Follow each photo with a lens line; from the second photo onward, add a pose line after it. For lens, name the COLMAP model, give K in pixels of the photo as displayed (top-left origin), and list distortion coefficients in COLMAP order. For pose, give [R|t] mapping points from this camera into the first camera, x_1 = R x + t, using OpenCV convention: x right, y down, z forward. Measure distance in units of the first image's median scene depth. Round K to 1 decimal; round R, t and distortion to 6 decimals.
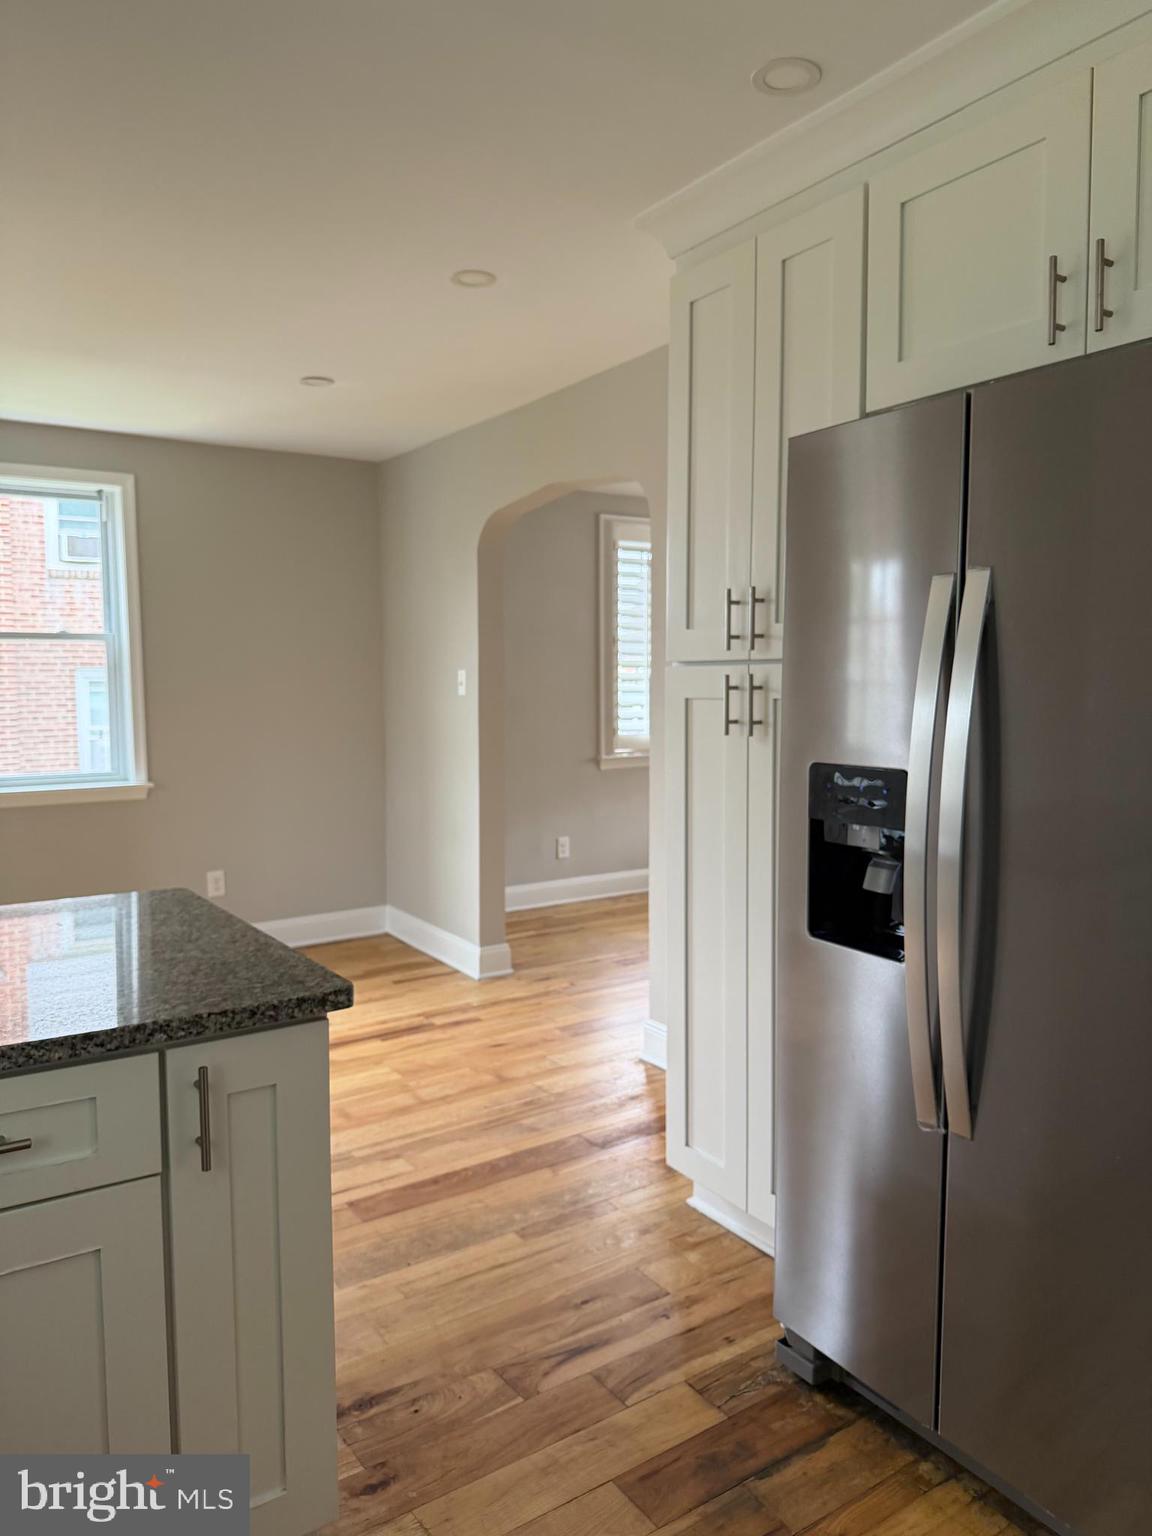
lens RADIAL K [[1086.9, 0, 575.8], [0, 1086.9, 768.2], [0, 0, 1]] dist [0.000891, 0.000337]
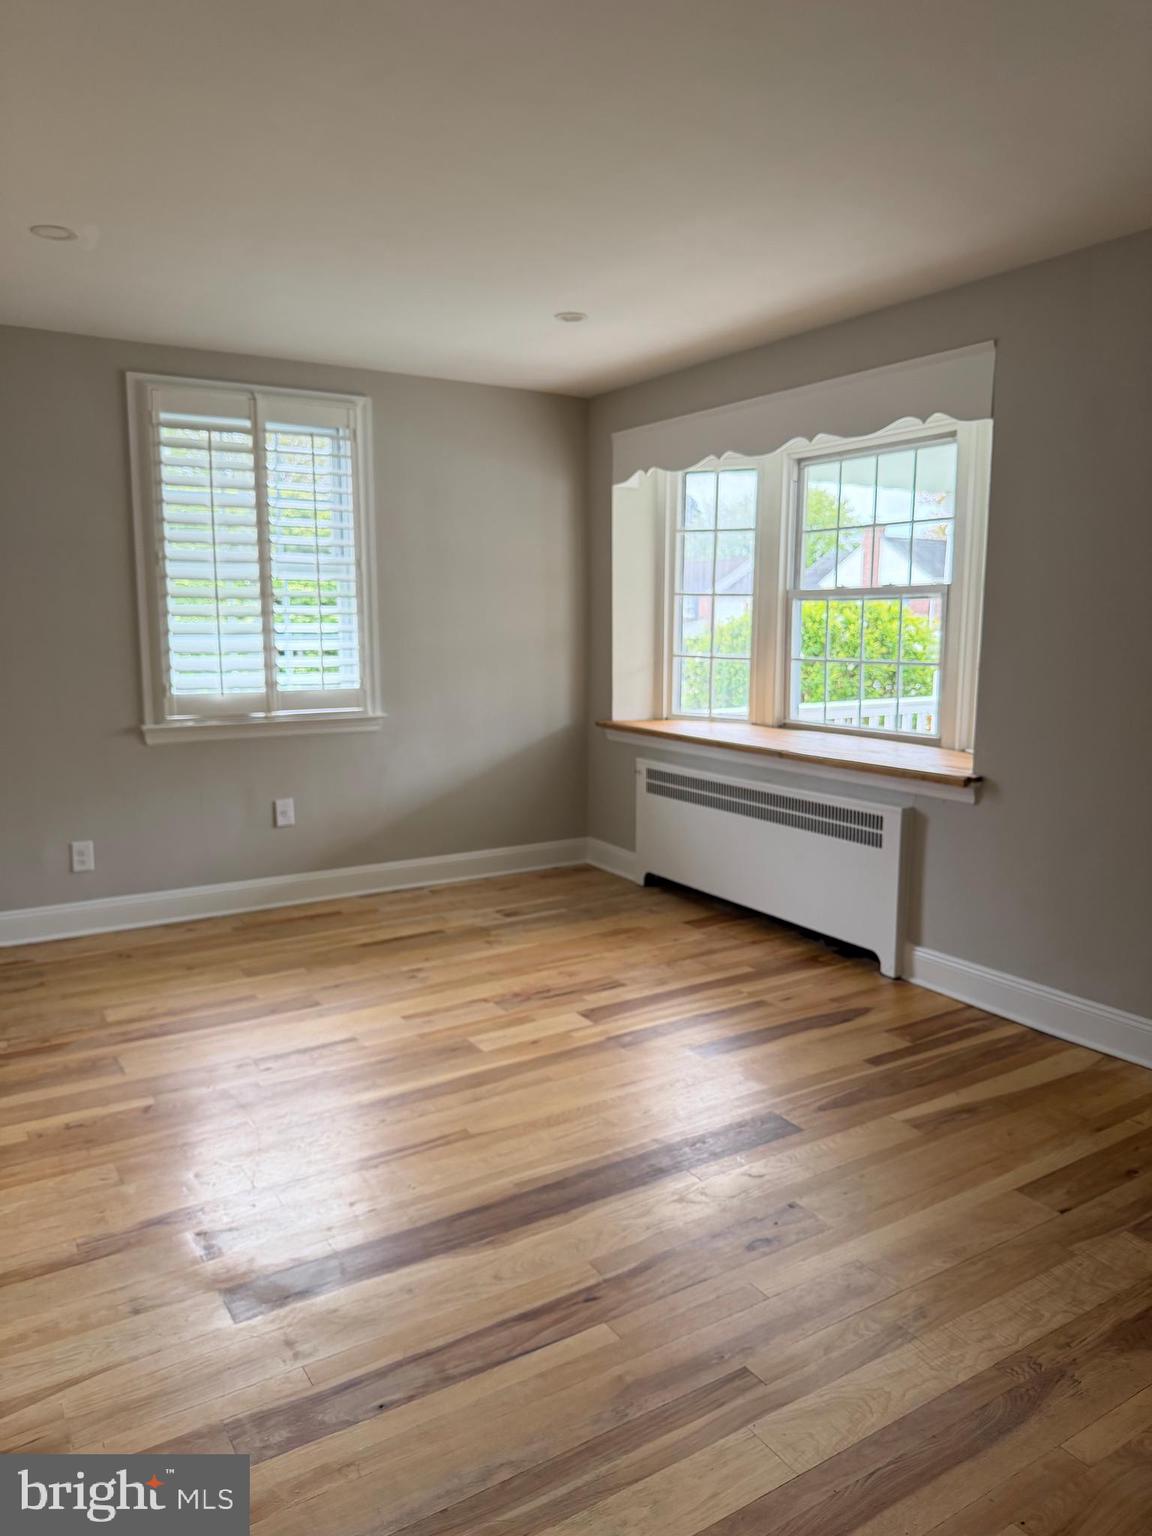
lens RADIAL K [[1086.9, 0, 576.6], [0, 1086.9, 767.2], [0, 0, 1]] dist [0.000891, 0.000337]
pose [[0.999764, 0.004366, -0.021283, 0.317887], [-0.003540, 0.999244, 0.038720, -0.012399], [0.021436, -0.038636, 0.999023, 0.308532]]
